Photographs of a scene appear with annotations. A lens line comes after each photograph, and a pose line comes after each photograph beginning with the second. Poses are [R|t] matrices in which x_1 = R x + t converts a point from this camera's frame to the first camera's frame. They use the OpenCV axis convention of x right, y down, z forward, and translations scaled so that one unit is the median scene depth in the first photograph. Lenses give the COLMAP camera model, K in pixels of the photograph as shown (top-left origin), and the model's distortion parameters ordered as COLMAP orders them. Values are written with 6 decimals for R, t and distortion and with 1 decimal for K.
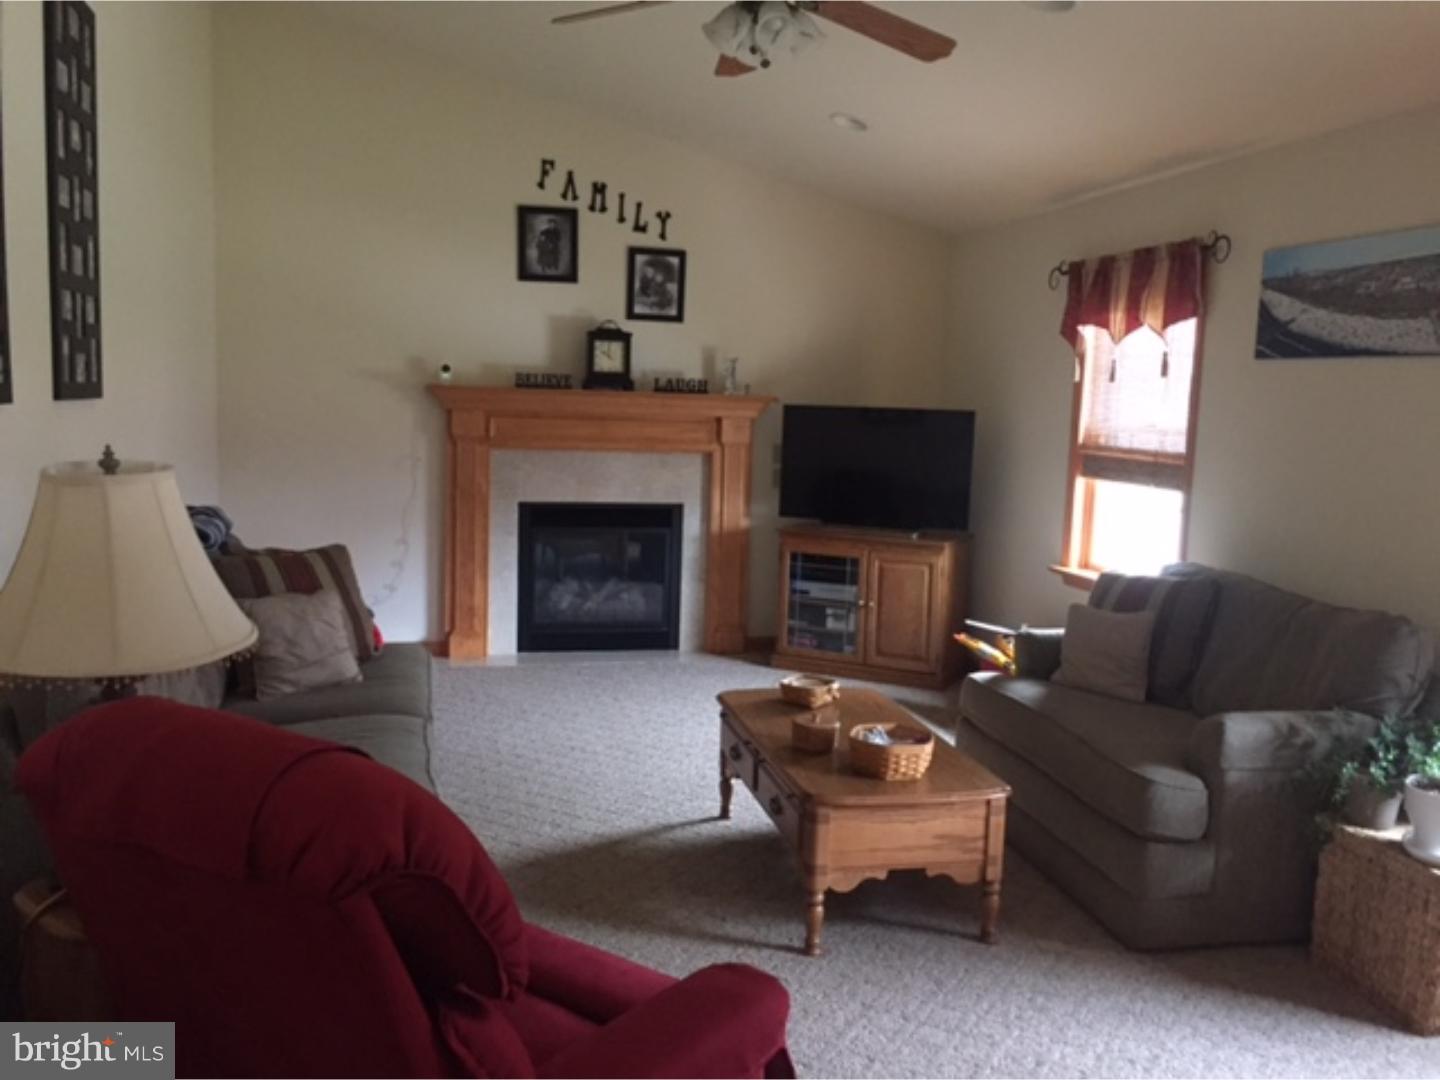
lens RADIAL K [[1235.2, 0, 728.4], [0, 1235.2, 537.2], [0, 0, 1]] dist [0.091215, -0.115168]
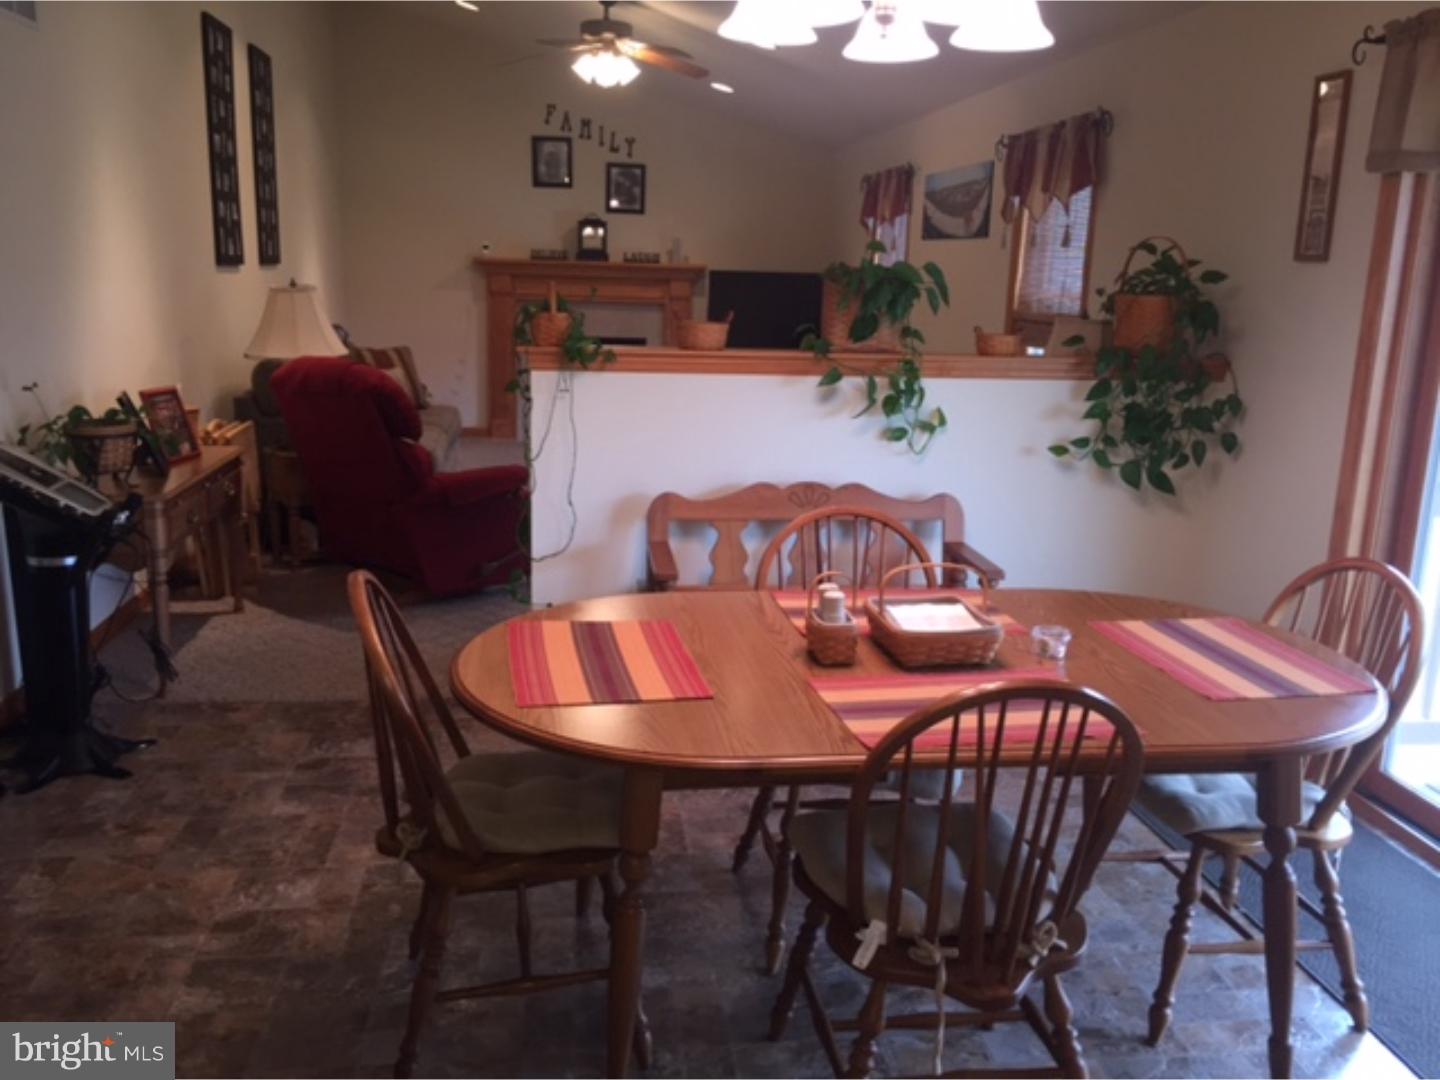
lens RADIAL K [[1235.2, 0, 728.4], [0, 1235.2, 537.2], [0, 0, 1]] dist [0.091215, -0.115168]
pose [[0.994807, 0.015253, -0.100633, 0.224048], [-0.005233, 0.995064, 0.099098, 0.064798], [0.101648, -0.098056, 0.989976, -0.511254]]
